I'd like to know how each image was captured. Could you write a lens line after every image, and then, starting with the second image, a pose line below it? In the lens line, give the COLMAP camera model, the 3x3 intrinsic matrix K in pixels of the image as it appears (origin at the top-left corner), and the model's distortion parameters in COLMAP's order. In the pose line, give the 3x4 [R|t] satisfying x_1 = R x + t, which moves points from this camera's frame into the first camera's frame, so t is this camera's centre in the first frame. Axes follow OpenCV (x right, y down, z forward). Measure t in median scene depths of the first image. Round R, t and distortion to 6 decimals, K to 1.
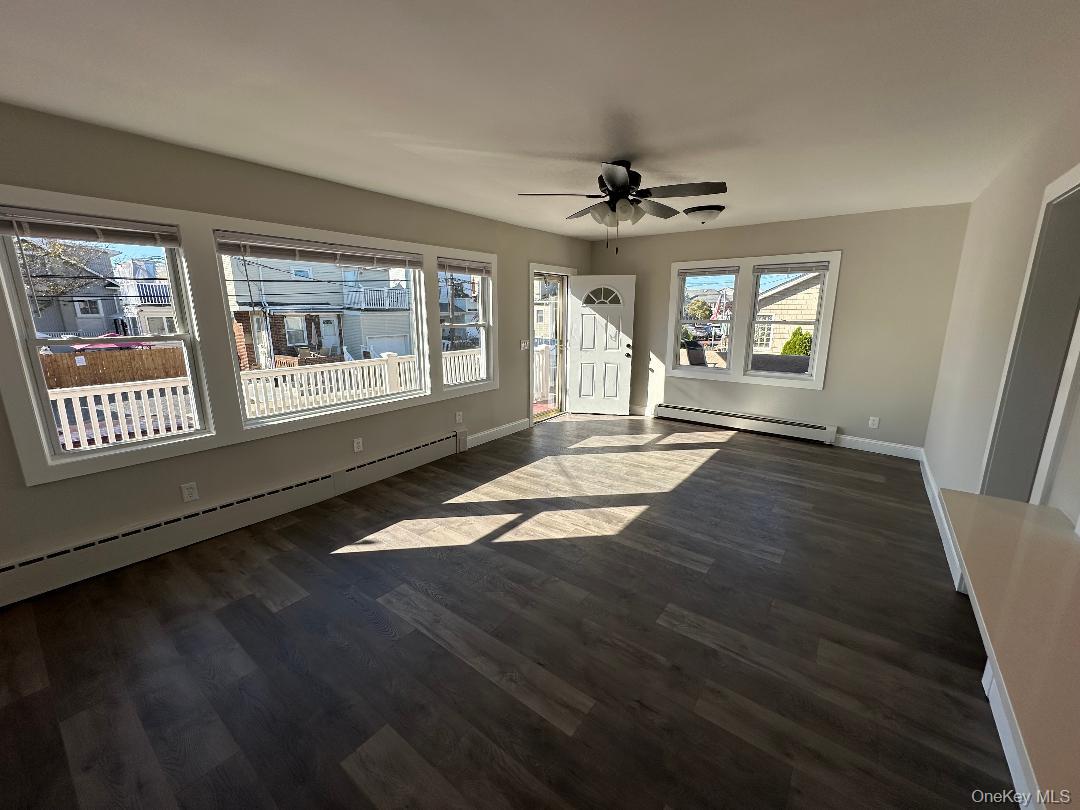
lens RADIAL K [[429.0, 0, 539.5], [0, 429.0, 405.1], [0, 0, 1]] dist [-0.001008, 0.000087]
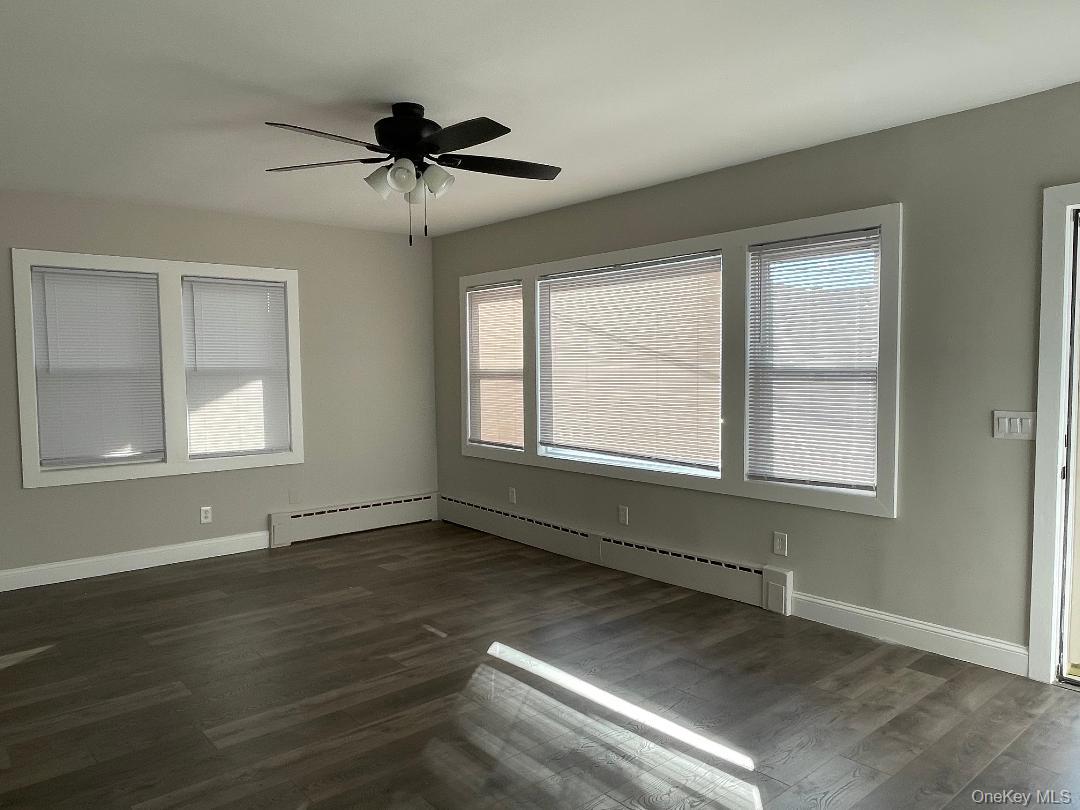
lens RADIAL K [[765.0, 0, 535.4], [0, 765.0, 407.5], [0, 0, 1]] dist [0.001701, -0.007786]
pose [[-0.217620, 0.065741, -0.973817, 0.876977], [-0.195052, 0.974674, 0.109387, -0.200082], [0.956345, 0.213750, -0.199286, 1.023549]]
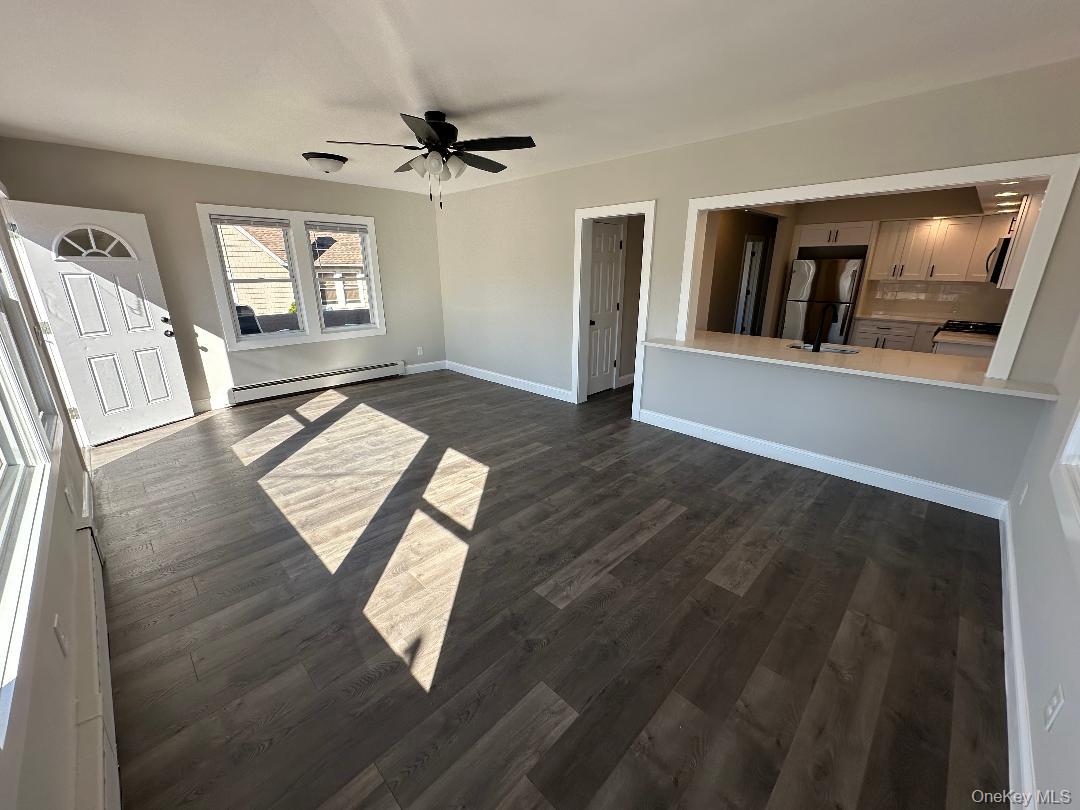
lens RADIAL K [[429.0, 0, 539.5], [0, 429.0, 405.1], [0, 0, 1]] dist [-0.001008, 0.000087]
pose [[0.132208, -0.300744, 0.944497, -0.622143], [0.215537, 0.938784, 0.268755, -0.098784], [-0.967504, 0.168042, 0.188936, 0.468108]]
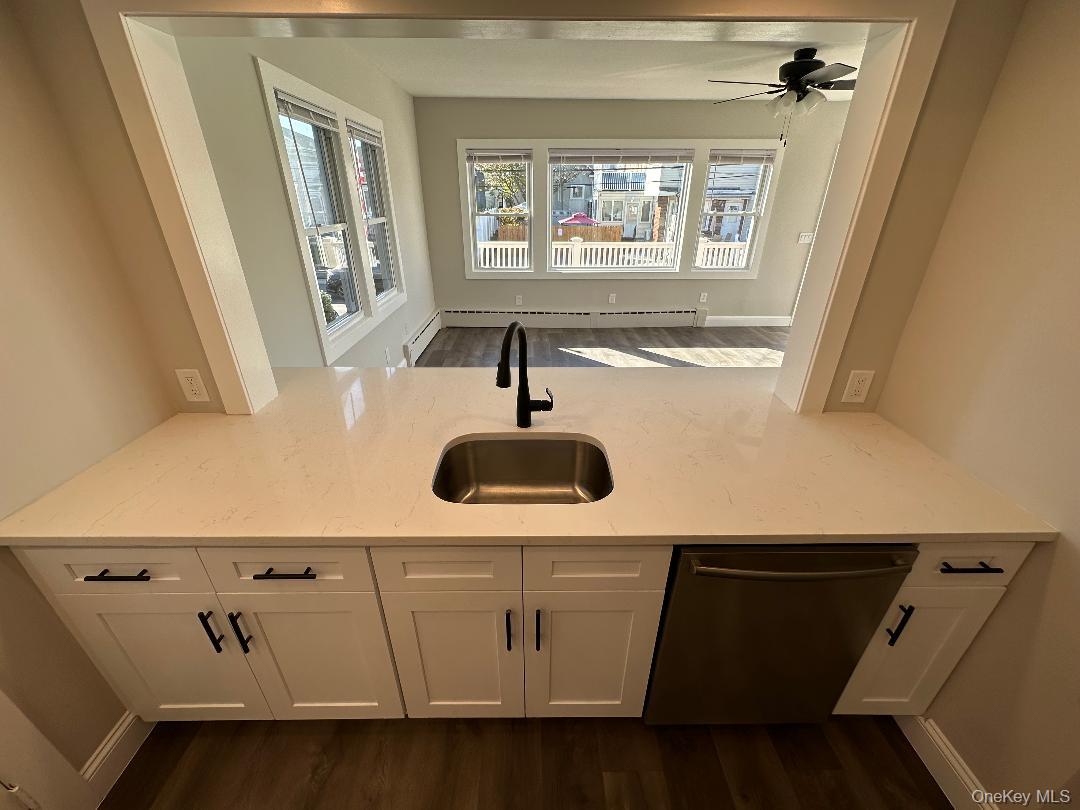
lens RADIAL K [[429.0, 0, 539.5], [0, 429.0, 405.1], [0, 0, 1]] dist [-0.001008, 0.000087]
pose [[0.617428, 0.348365, -0.705283, 0.554648], [-0.171189, 0.934608, 0.311773, 0.017501], [0.767774, -0.071761, 0.636689, -0.142749]]
